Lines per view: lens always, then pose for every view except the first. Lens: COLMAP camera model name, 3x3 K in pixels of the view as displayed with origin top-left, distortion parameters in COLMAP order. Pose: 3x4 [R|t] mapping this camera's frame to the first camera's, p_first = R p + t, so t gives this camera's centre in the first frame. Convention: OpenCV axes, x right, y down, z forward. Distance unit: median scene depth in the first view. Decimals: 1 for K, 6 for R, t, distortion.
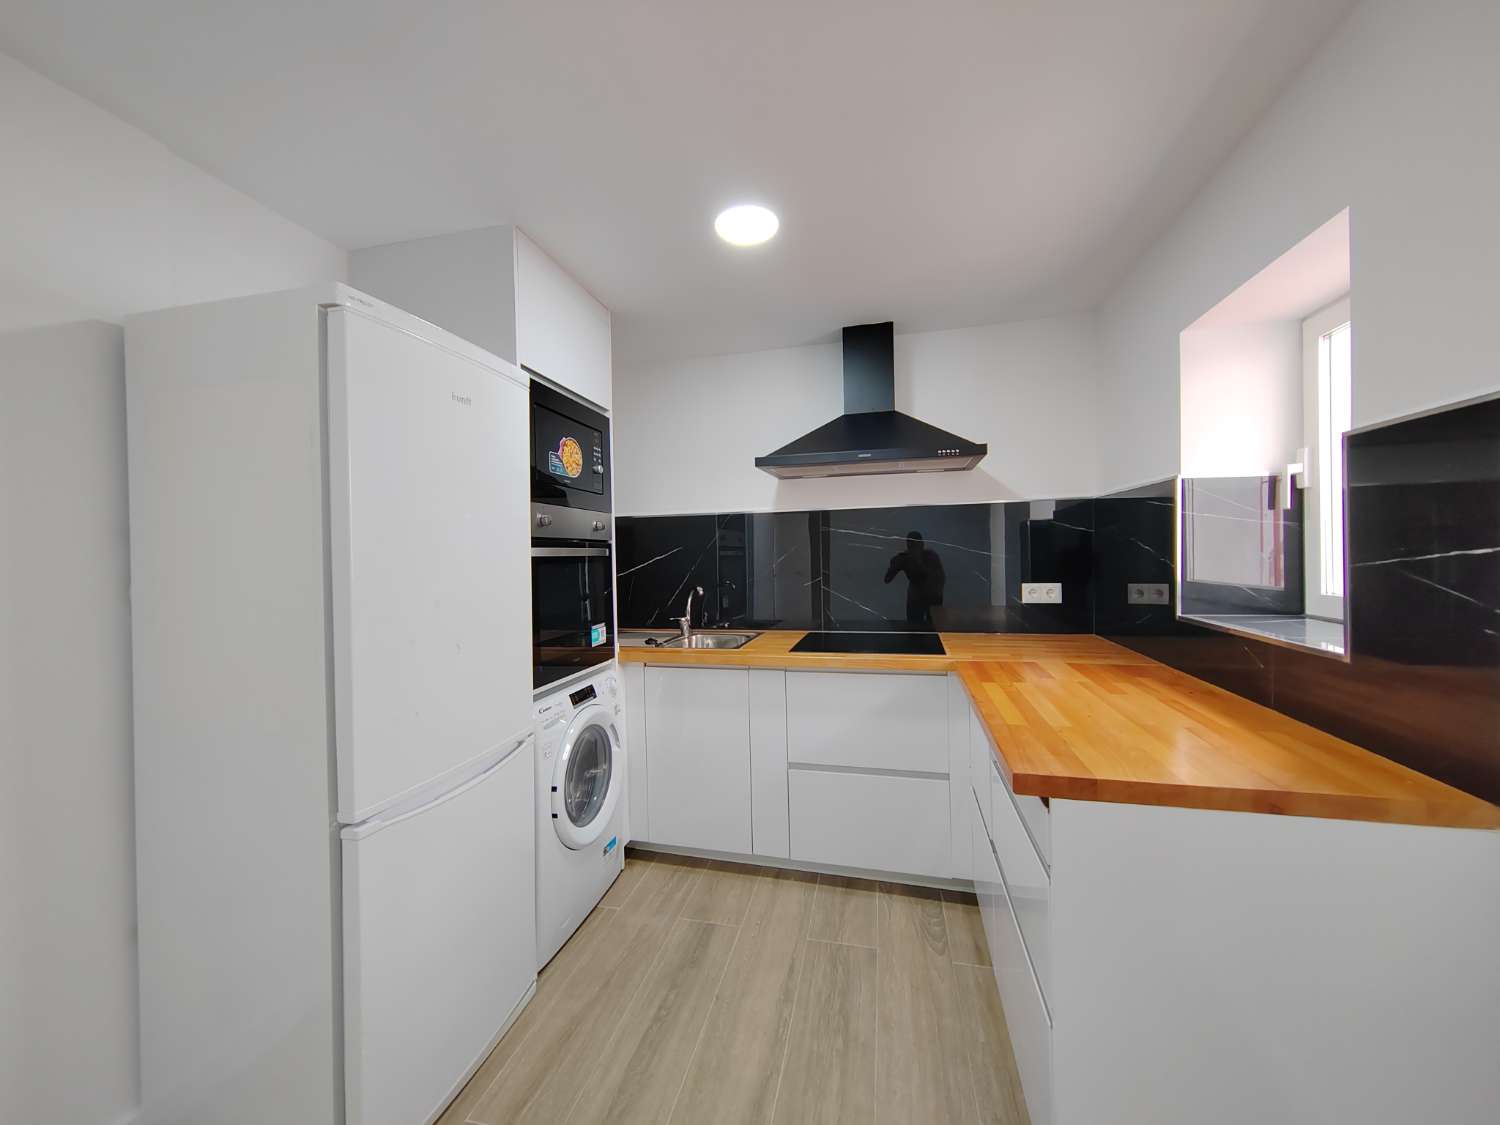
lens RADIAL K [[574.2, 0, 753.3], [0, 574.2, 556.2], [0, 0, 1]] dist [0.003397, -0.000011]
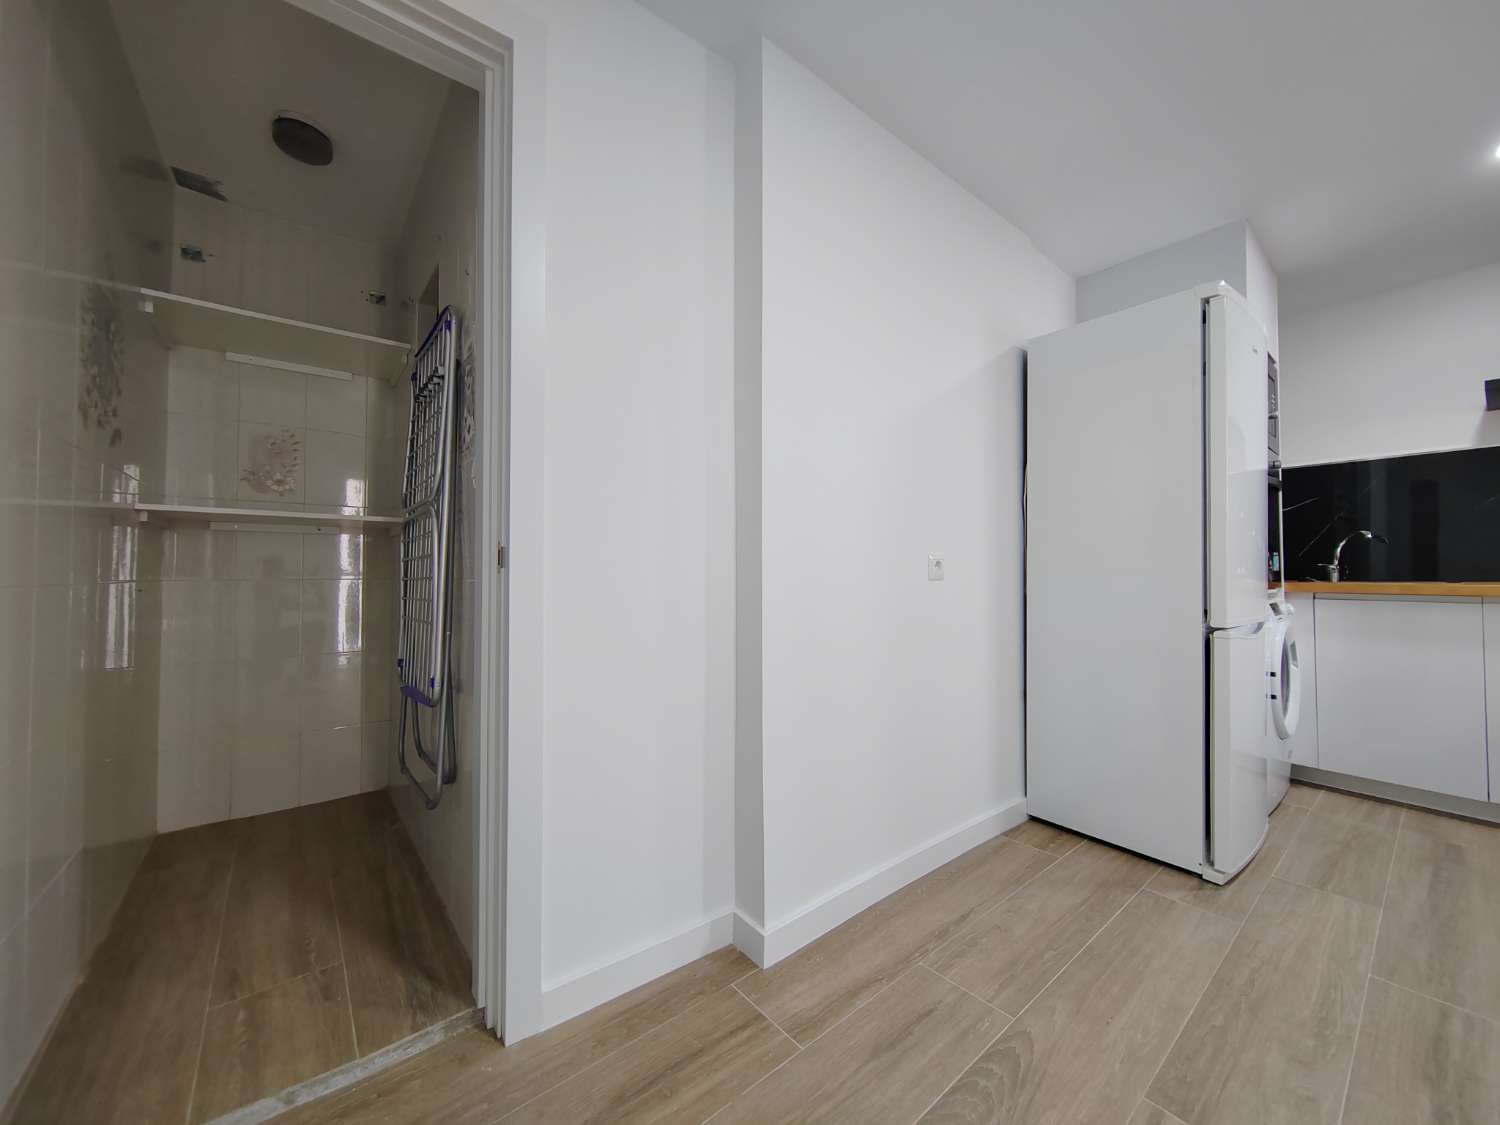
lens RADIAL K [[574.2, 0, 753.3], [0, 574.2, 556.2], [0, 0, 1]] dist [0.003397, -0.000011]
pose [[0.786827, 0.002139, -0.617170, -0.458256], [-0.017729, 0.999660, -0.019137, 0.201311], [0.616919, 0.025999, 0.786597, -0.614391]]
